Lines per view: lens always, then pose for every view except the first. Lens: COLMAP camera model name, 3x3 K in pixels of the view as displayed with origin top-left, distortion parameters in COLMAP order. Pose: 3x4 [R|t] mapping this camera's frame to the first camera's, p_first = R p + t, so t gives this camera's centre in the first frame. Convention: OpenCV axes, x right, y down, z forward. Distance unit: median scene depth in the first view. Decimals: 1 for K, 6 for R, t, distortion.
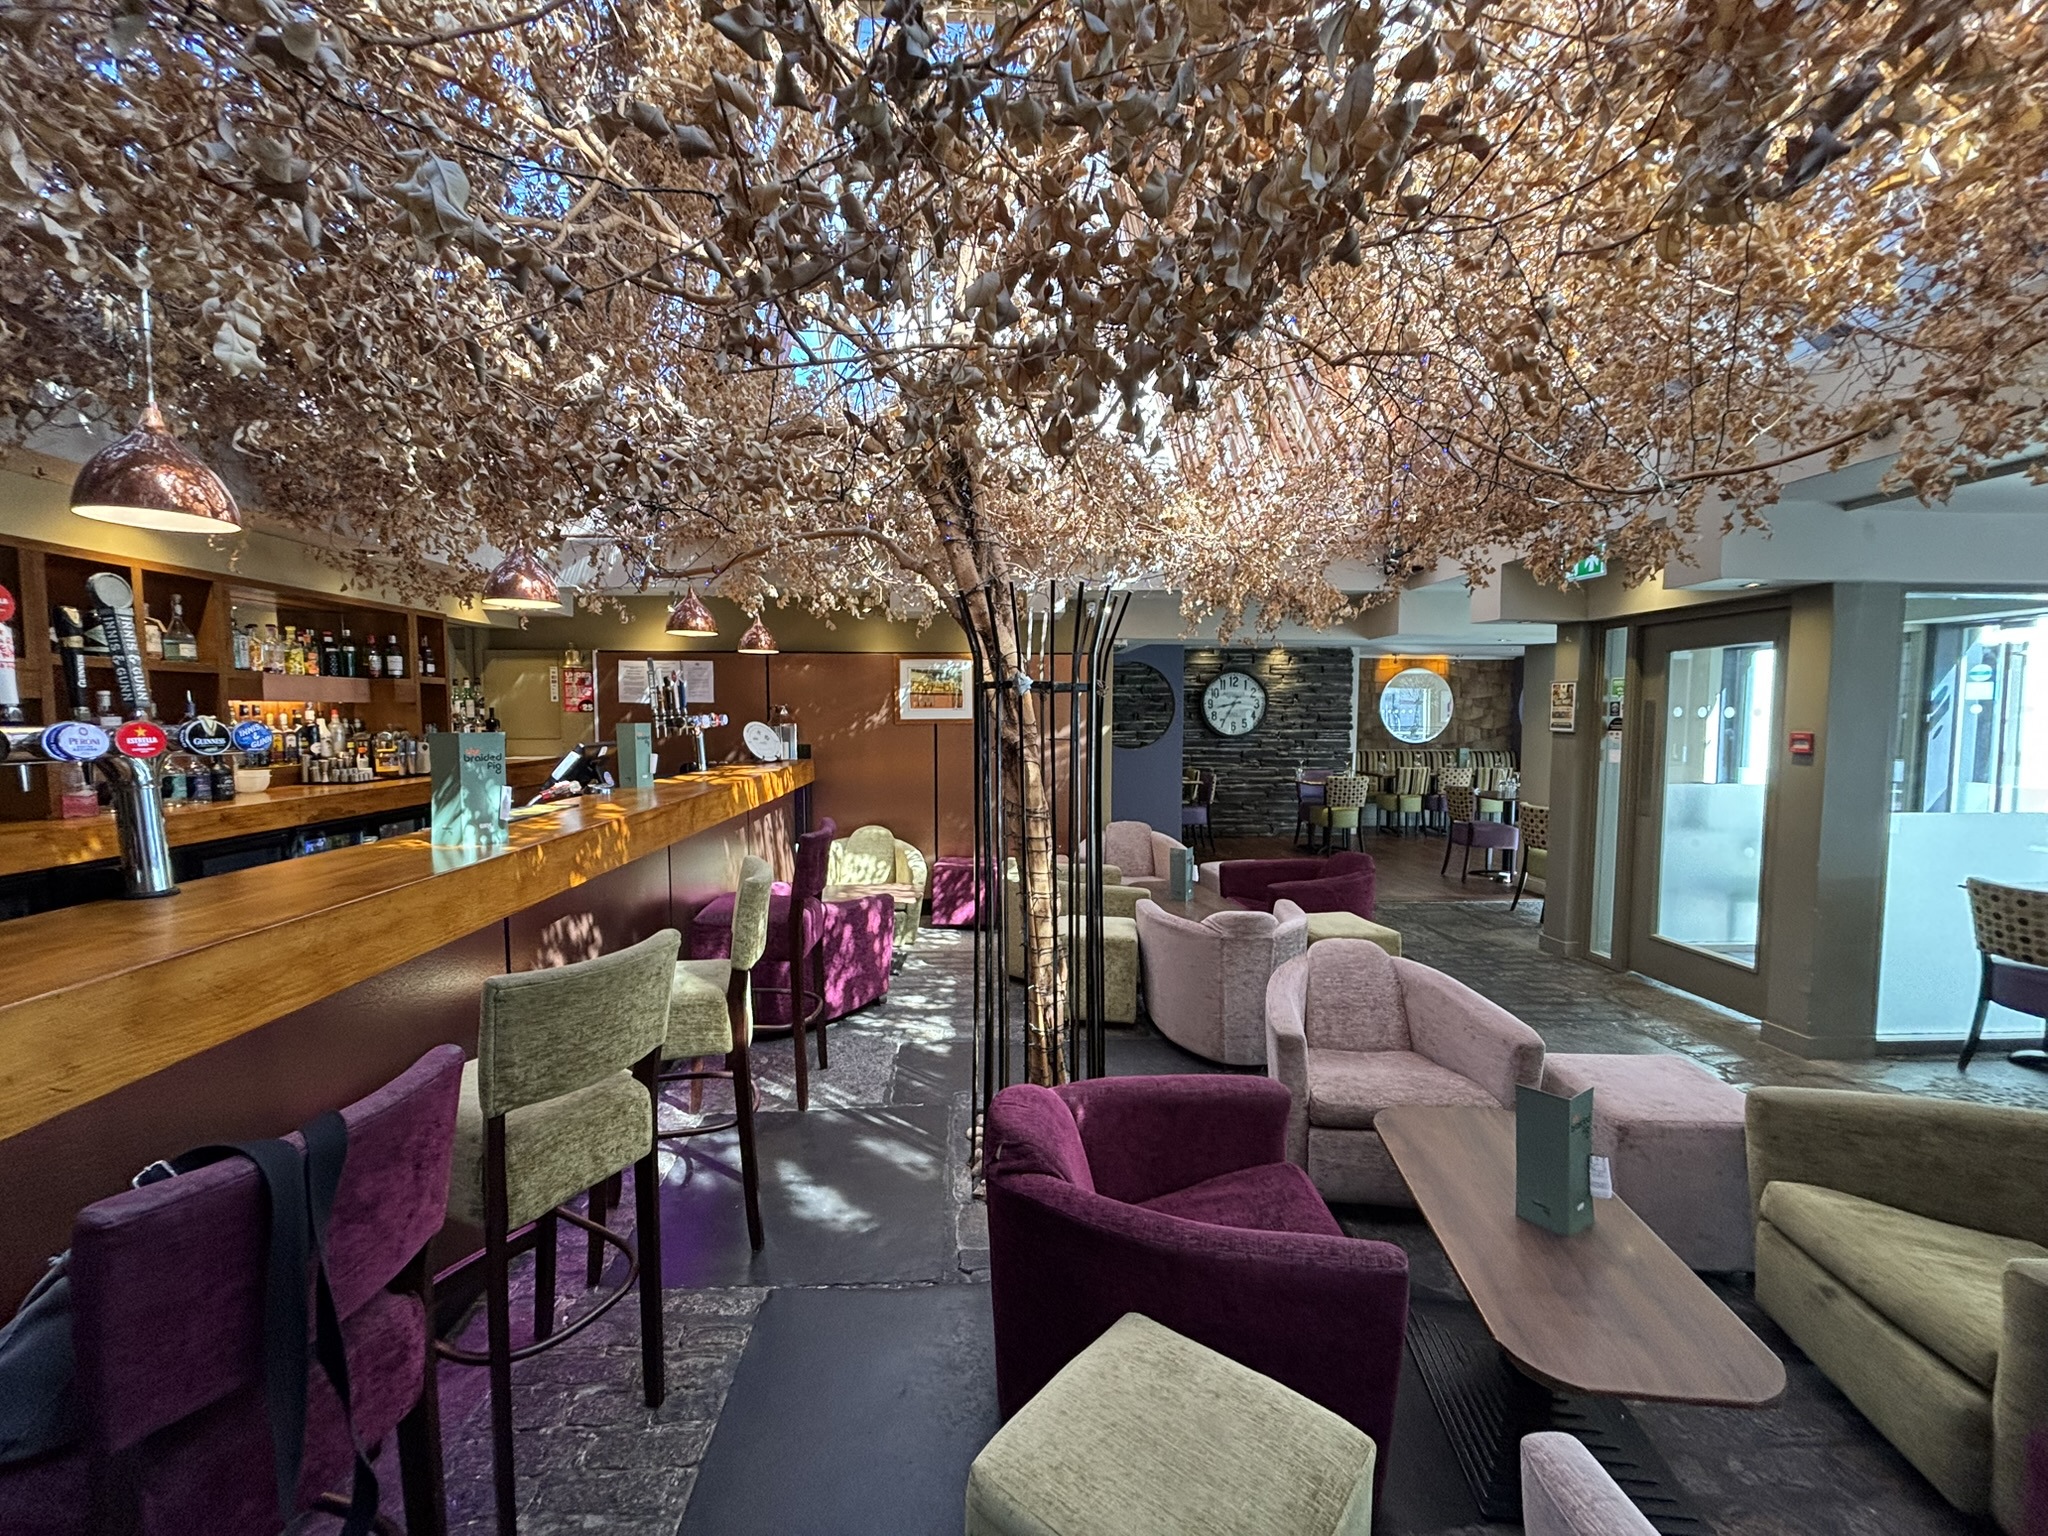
lens RADIAL K [[824.5, 0, 1020.6], [0, 824.5, 764.0], [0, 0, 1]] dist [-0.000677, -0.000038]
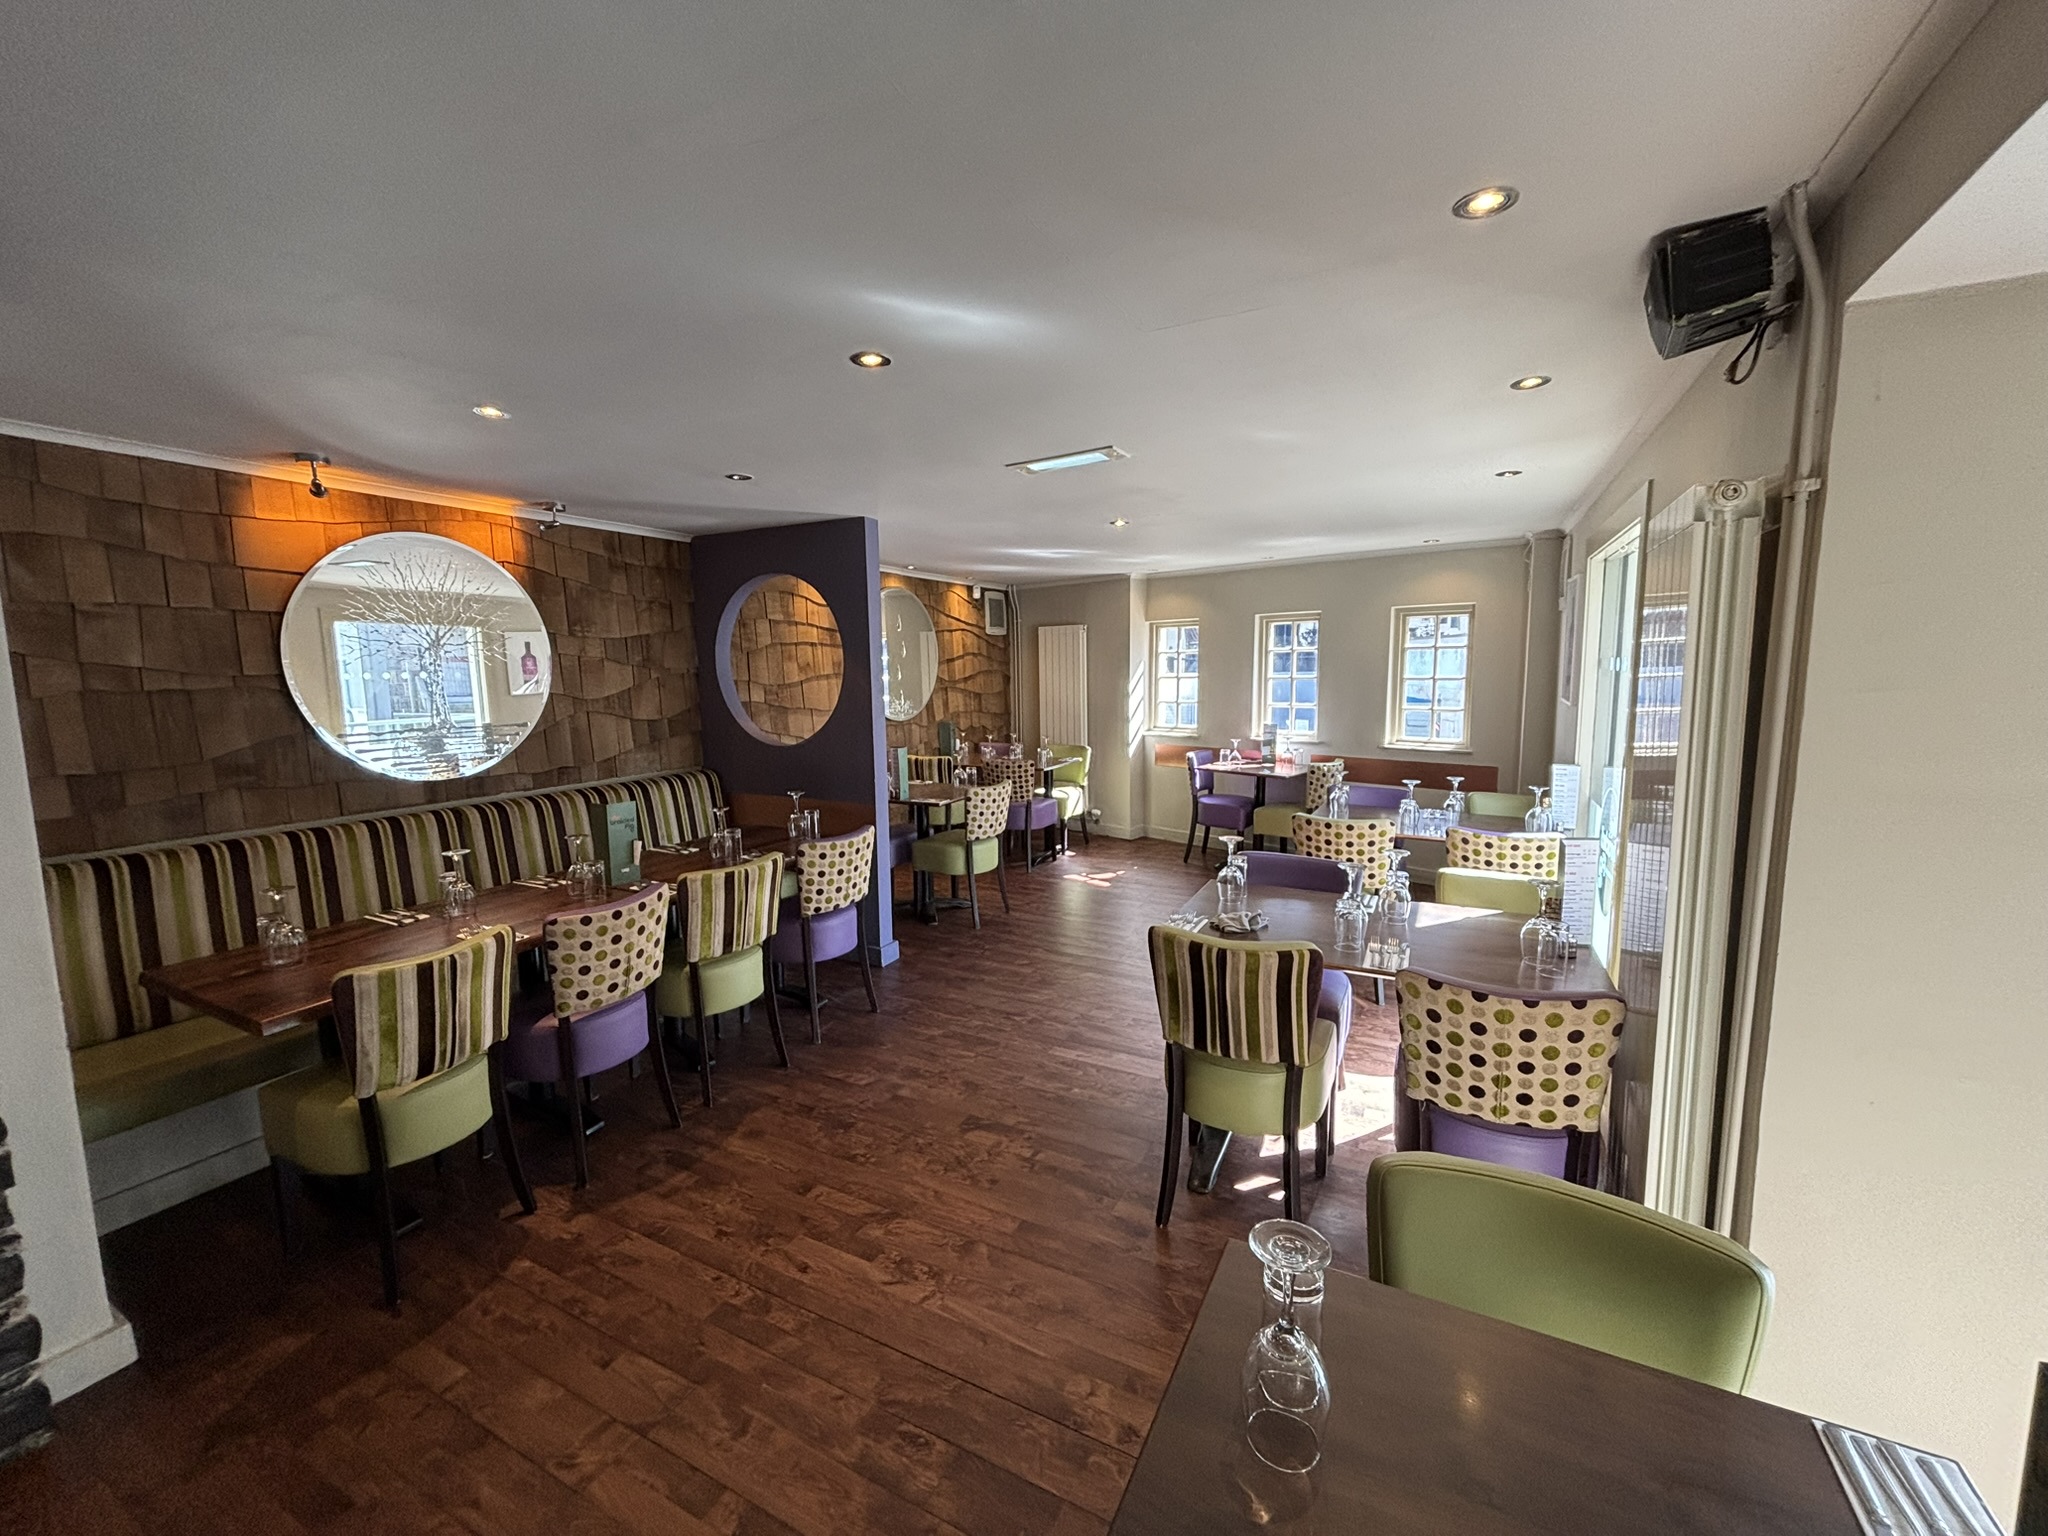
lens RADIAL K [[824.5, 0, 1021.5], [0, 824.5, 773.4], [0, 0, 1]] dist [-0.000677, -0.000038]
pose [[0.509815, -0.109048, 0.853344, 0.326185], [0.077088, 0.993734, 0.080934, -0.037644], [-0.856823, 0.024522, 0.515027, 0.655560]]
